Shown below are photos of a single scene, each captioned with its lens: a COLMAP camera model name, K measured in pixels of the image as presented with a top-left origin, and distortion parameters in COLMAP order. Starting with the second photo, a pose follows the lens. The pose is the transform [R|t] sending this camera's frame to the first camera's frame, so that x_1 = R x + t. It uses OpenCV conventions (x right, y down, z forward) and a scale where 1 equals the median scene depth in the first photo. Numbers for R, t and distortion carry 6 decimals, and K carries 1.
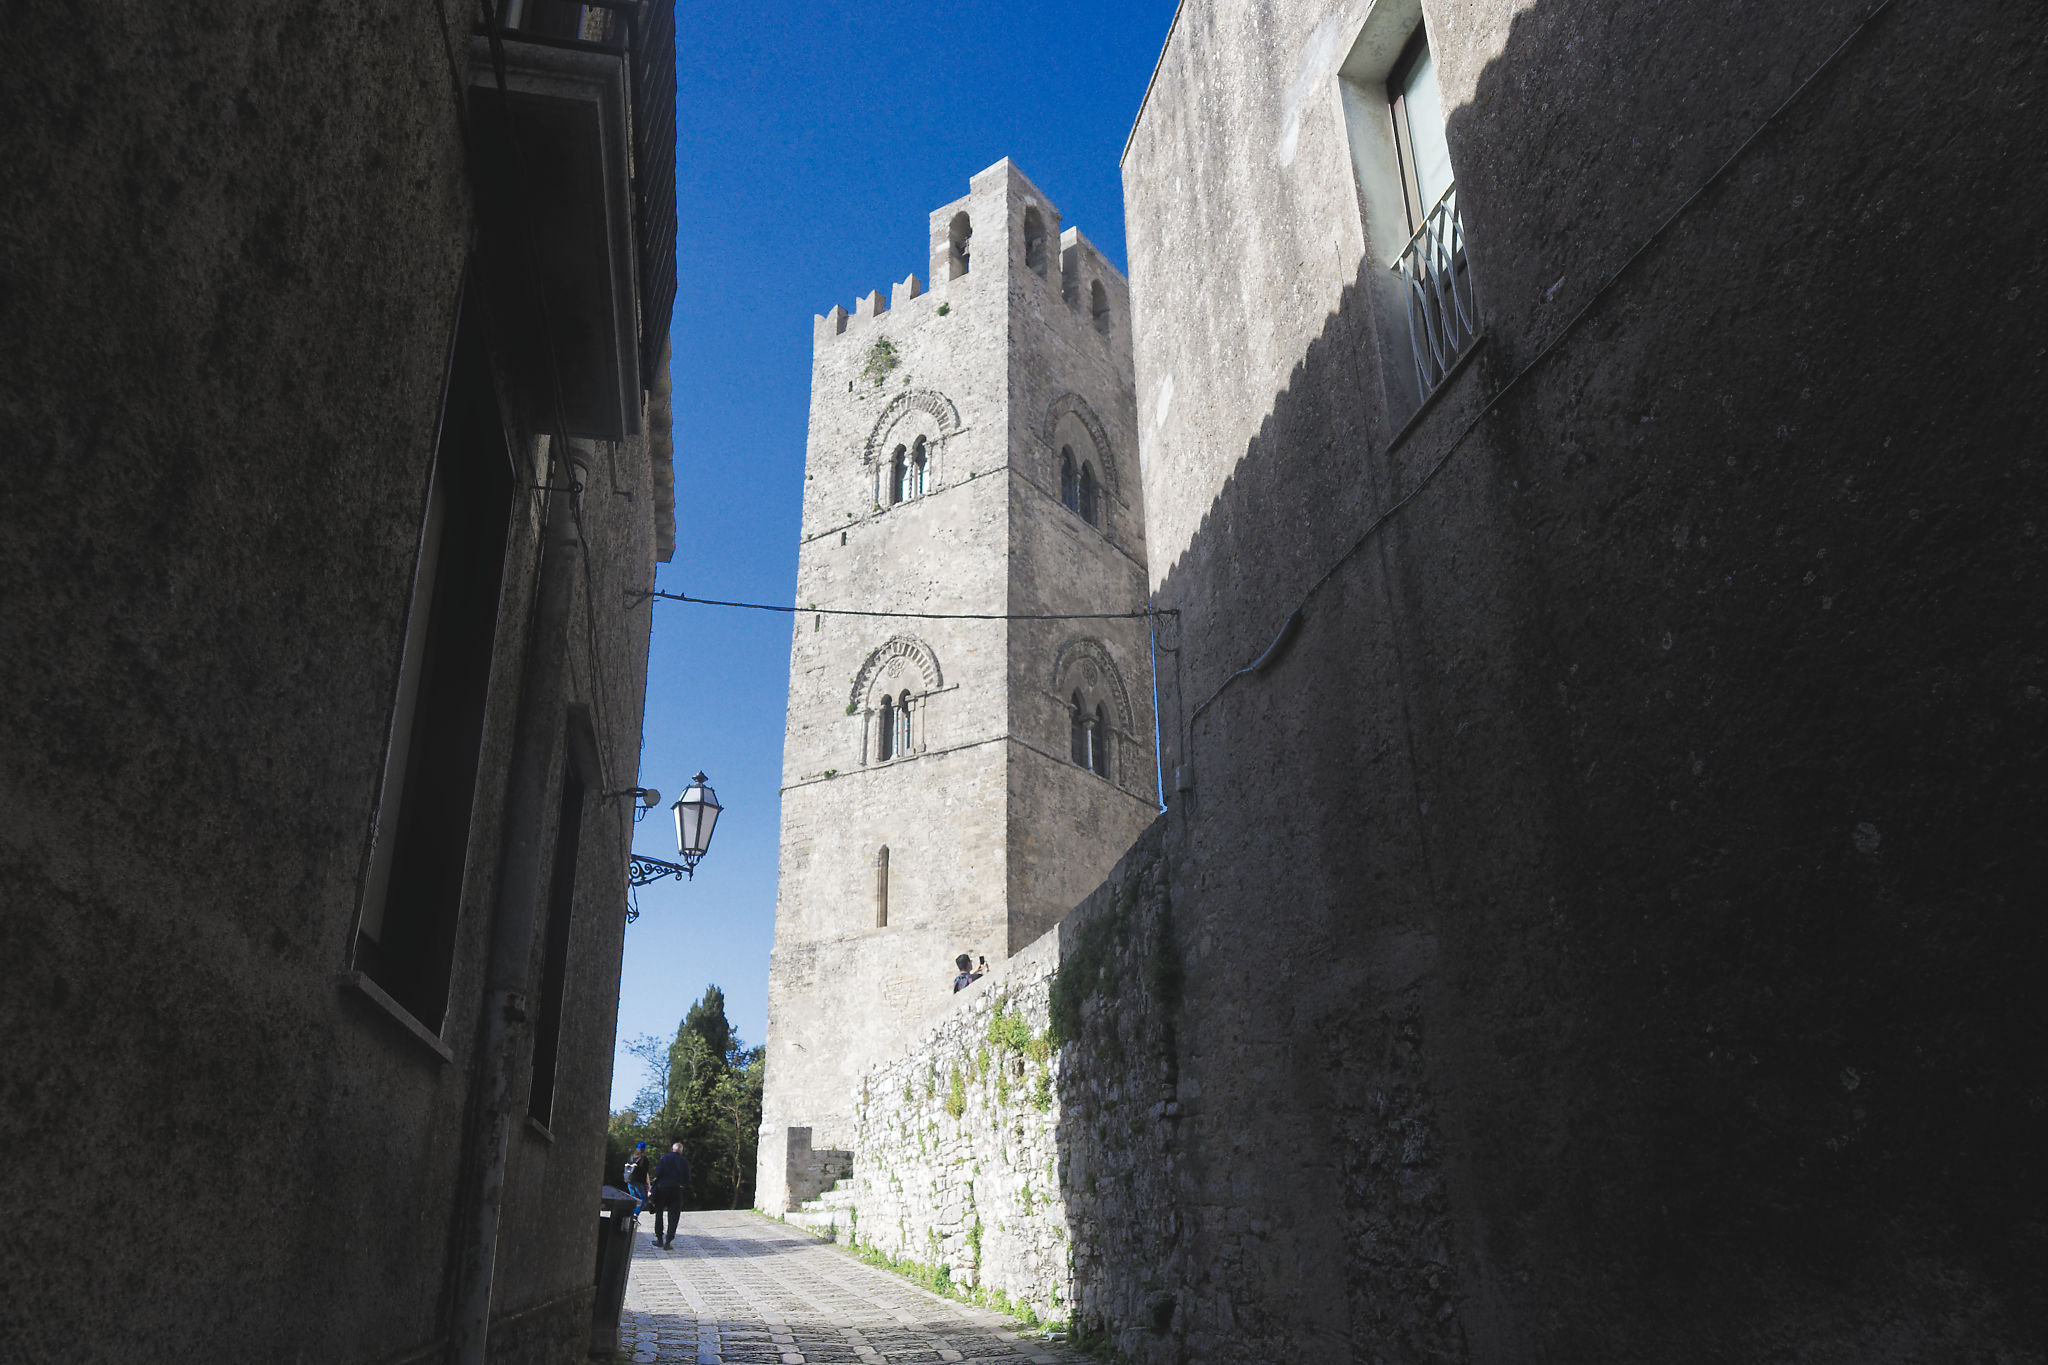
lens RADIAL K [[1408.5, 0, 1021.9], [0, 1408.5, 686.0], [0, 0, 1]] dist [-0.005001, 0.000740]
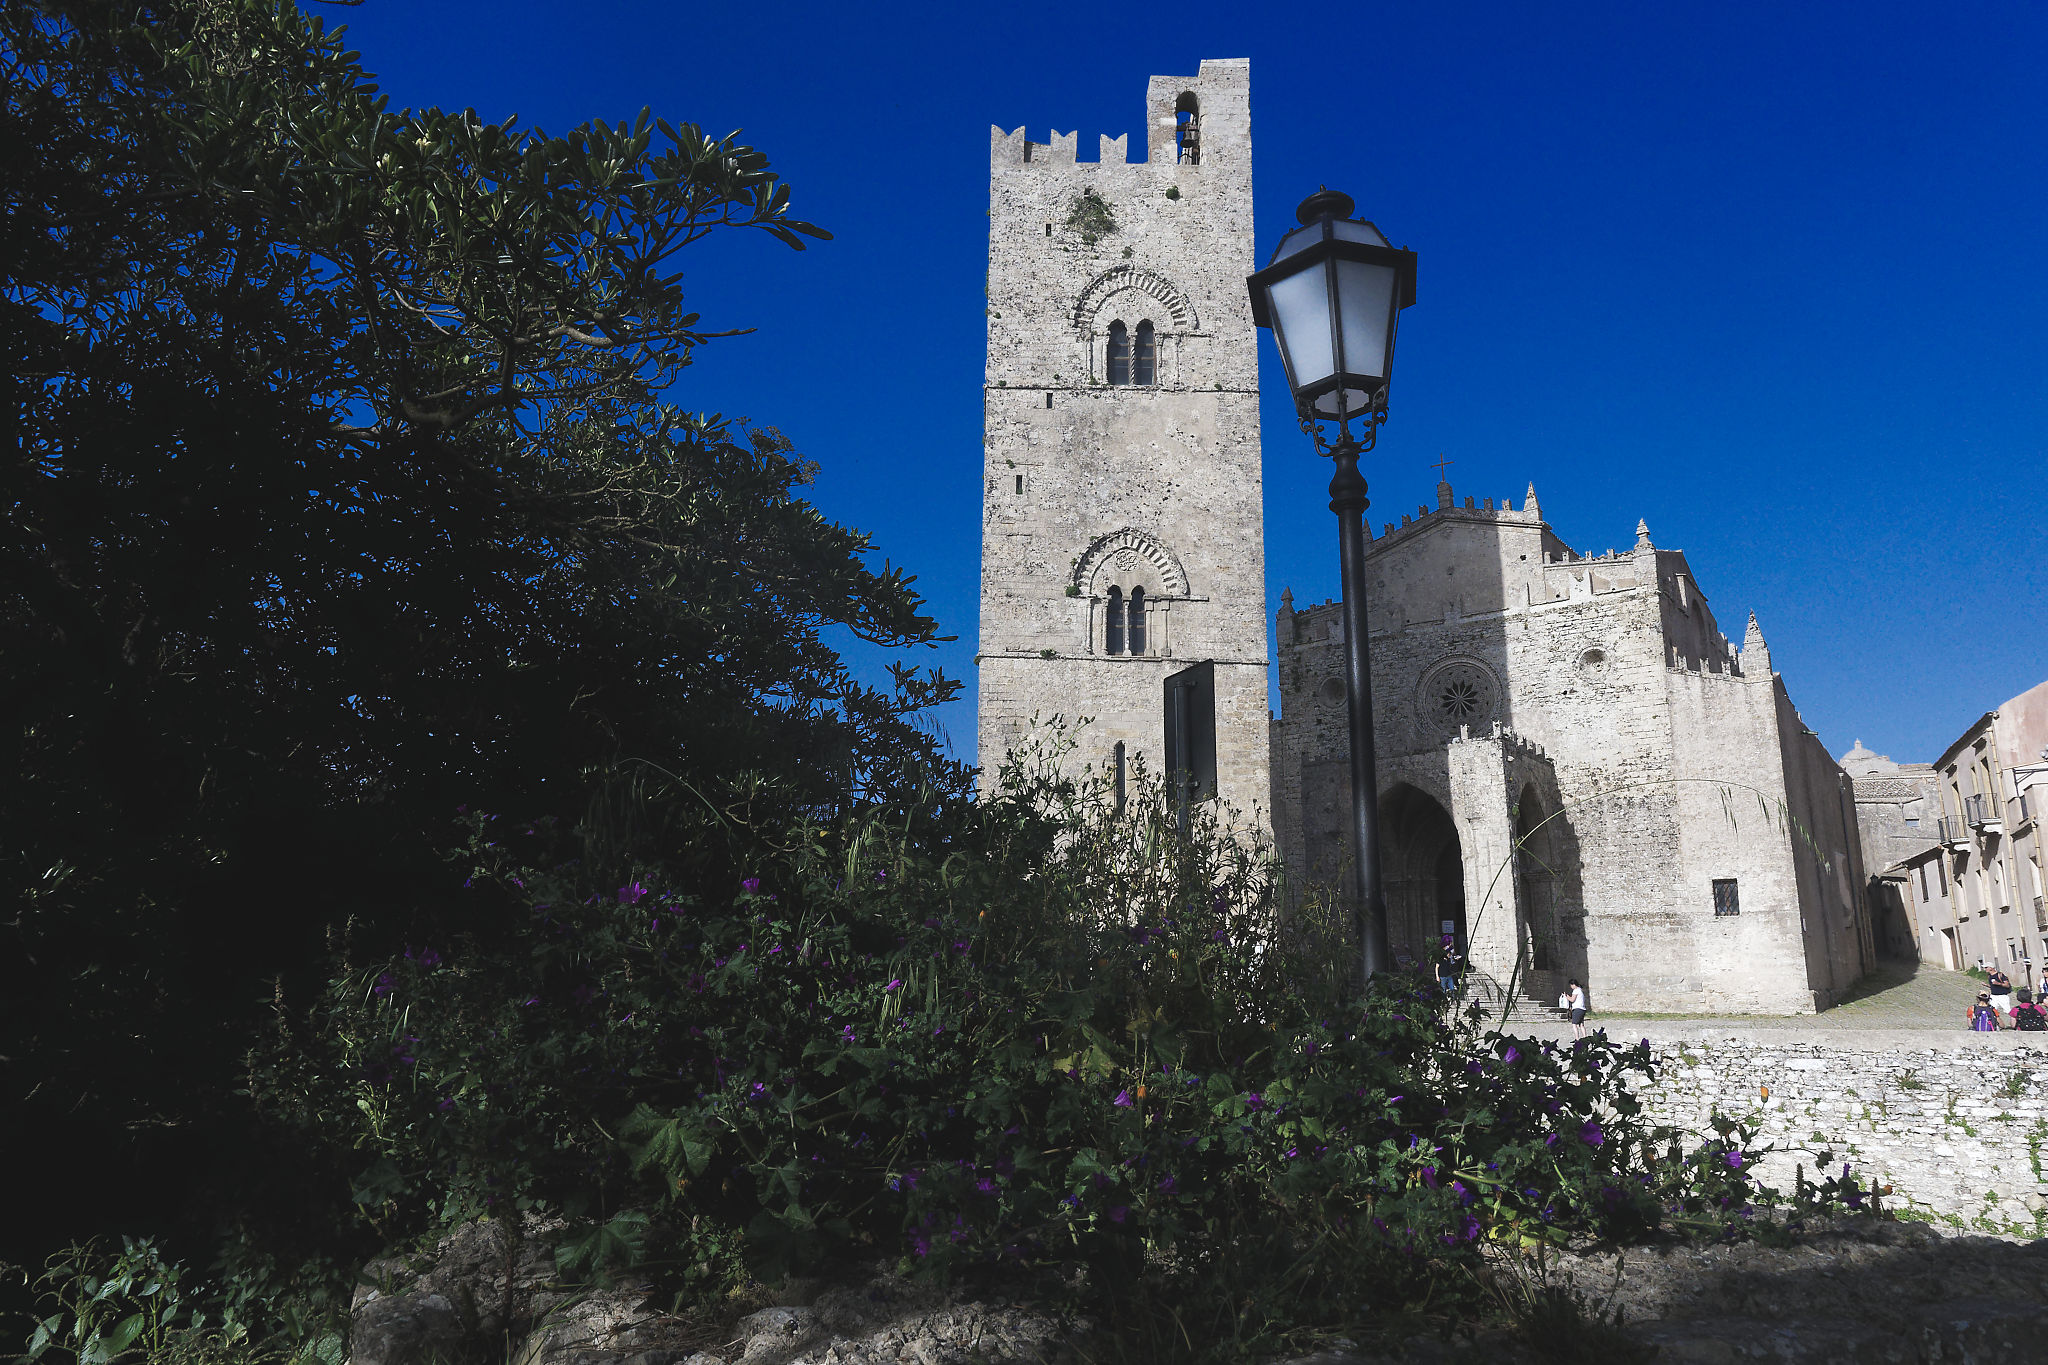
lens RADIAL K [[1408.5, 0, 1024.5], [0, 1408.5, 678.0], [0, 0, 1]] dist [-0.005001, 0.000740]
pose [[0.809696, 0.157790, 0.565239, -0.657527], [-0.237925, 0.968729, 0.070398, 0.013644], [-0.536455, -0.191486, 0.821918, 0.198493]]
